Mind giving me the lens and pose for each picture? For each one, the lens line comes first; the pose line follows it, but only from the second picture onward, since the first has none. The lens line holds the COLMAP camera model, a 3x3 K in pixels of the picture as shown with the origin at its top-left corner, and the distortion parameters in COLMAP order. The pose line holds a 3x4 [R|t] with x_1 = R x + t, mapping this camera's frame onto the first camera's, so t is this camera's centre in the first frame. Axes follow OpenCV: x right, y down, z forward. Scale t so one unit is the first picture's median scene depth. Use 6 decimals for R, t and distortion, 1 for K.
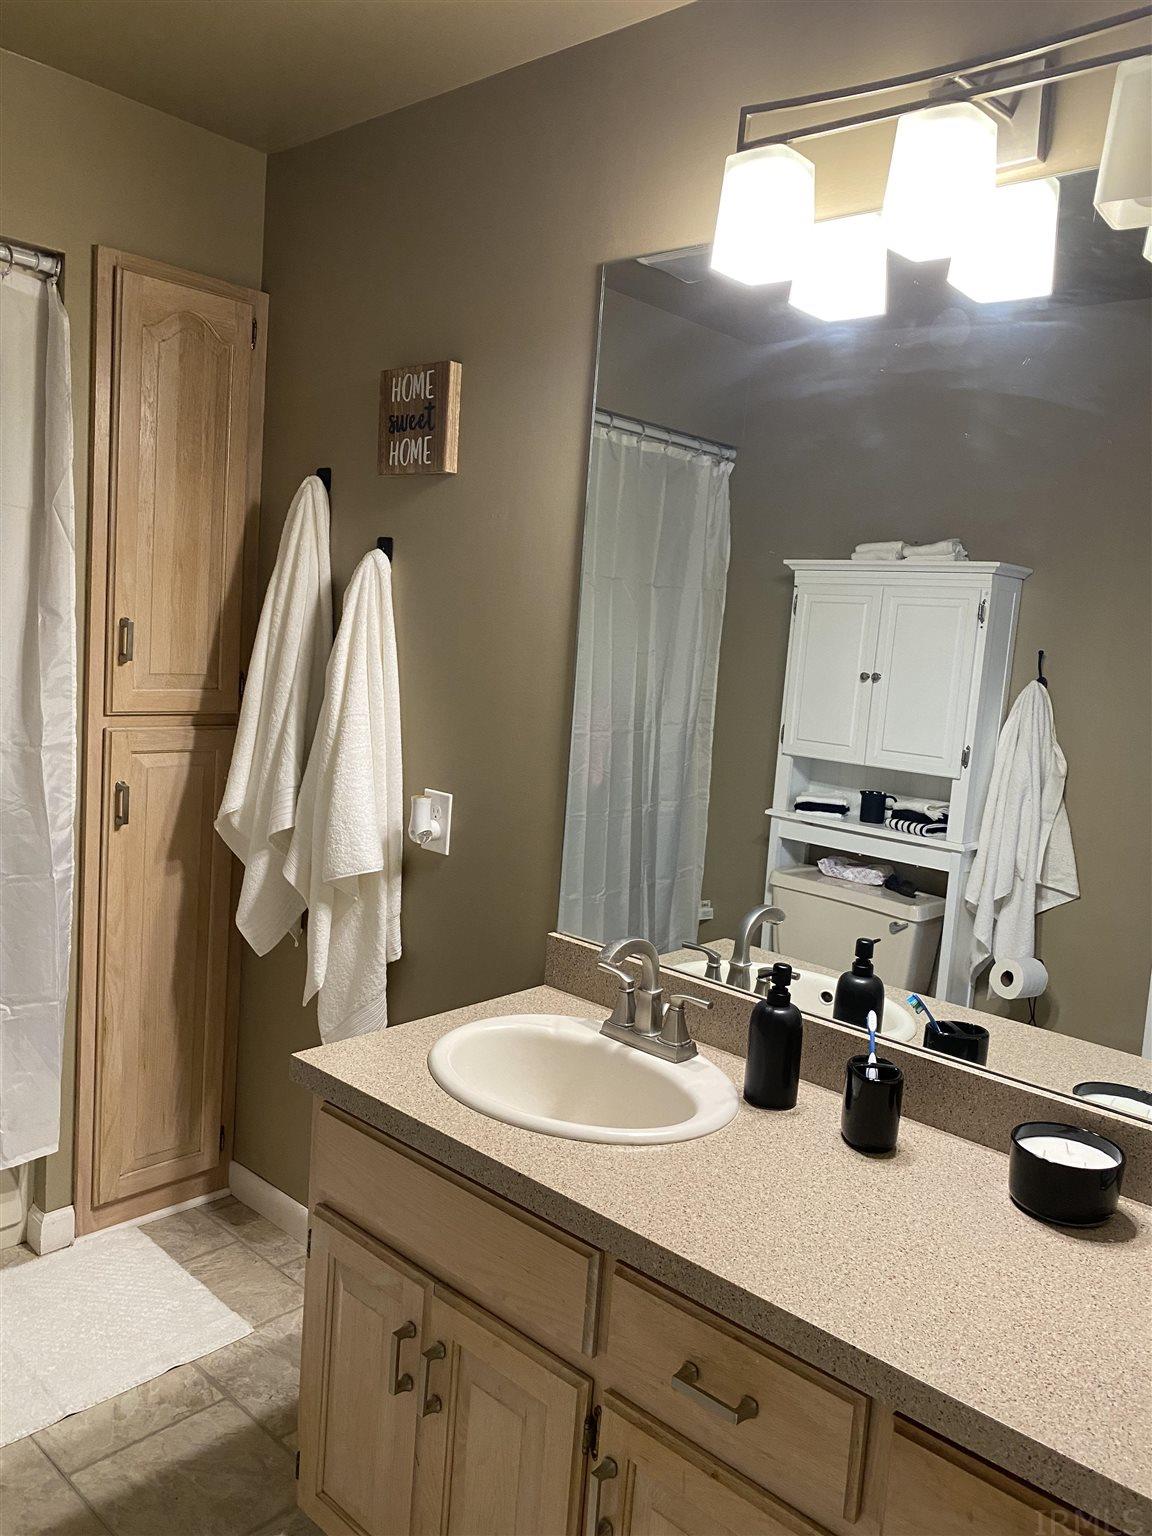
lens RADIAL K [[1160.9, 0, 576.0], [0, 1160.9, 768.0], [0, 0, 1]] dist [0.023852, -0.037539]
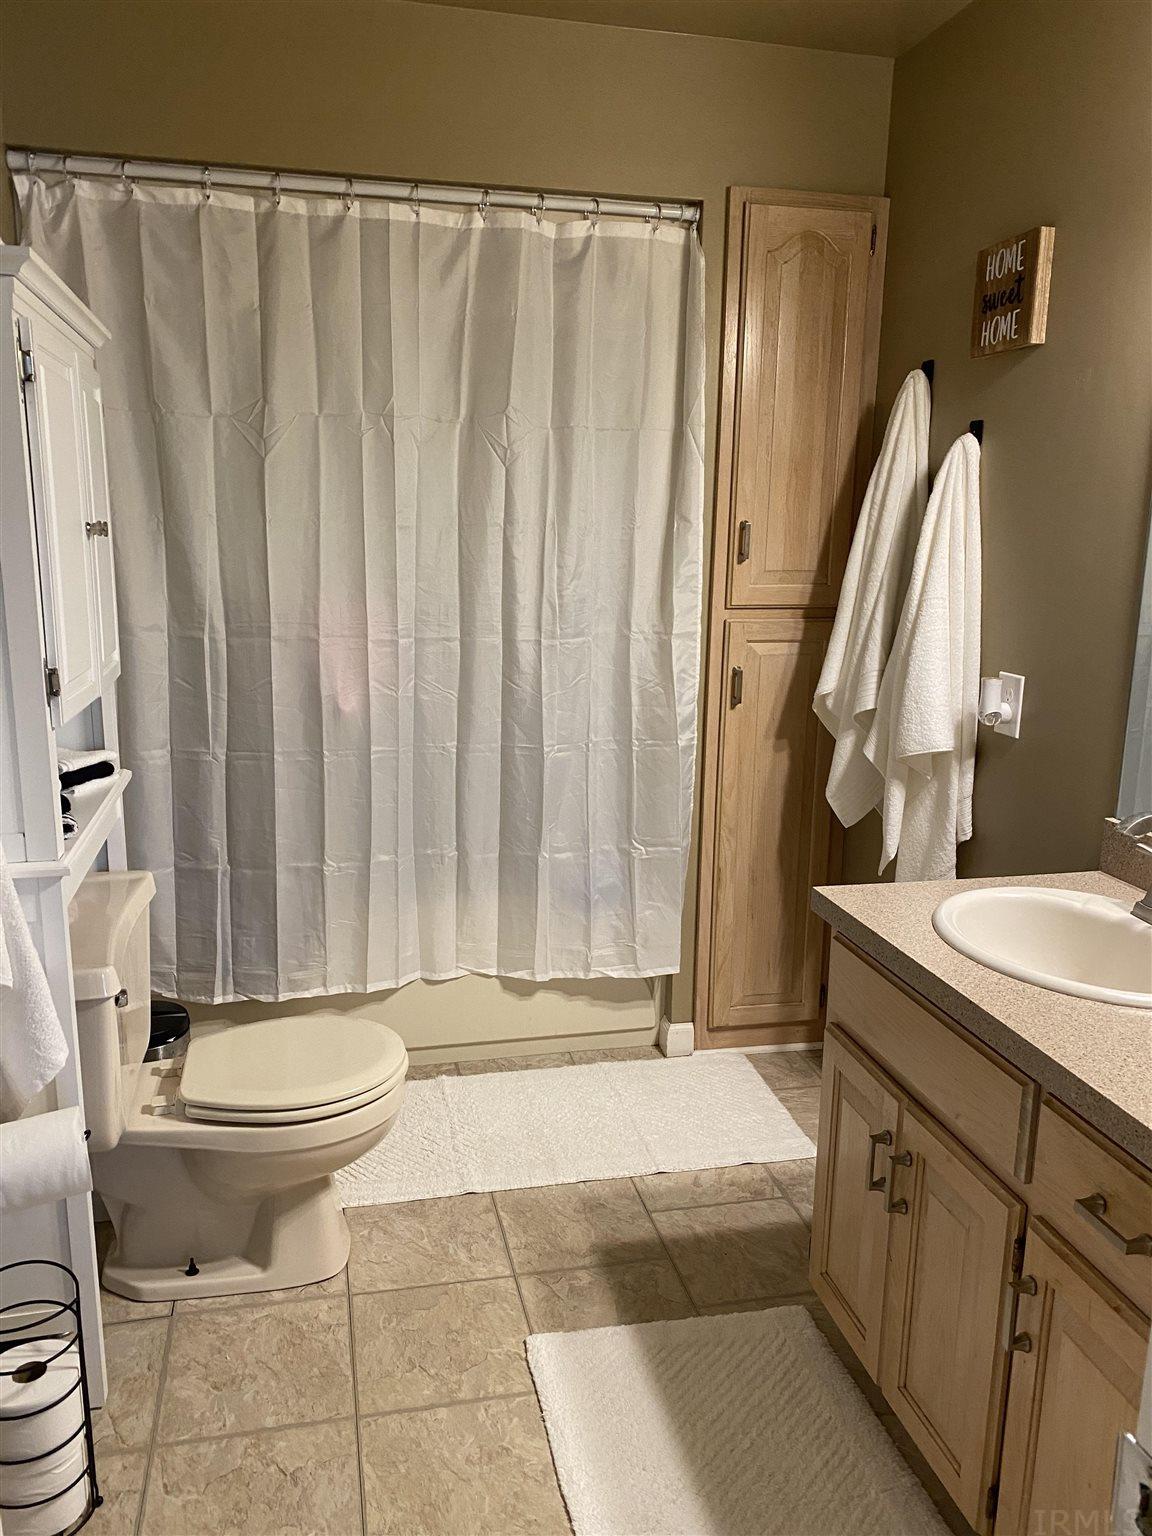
lens RADIAL K [[1132.3, 0, 550.9], [0, 1132.3, 775.0], [0, 0, 1]] dist [0.063348, -0.128463]
pose [[0.815034, 0.067521, -0.575466, 0.121807], [-0.028409, 0.996649, 0.076704, 0.040732], [0.578717, -0.046168, 0.814221, -0.029998]]
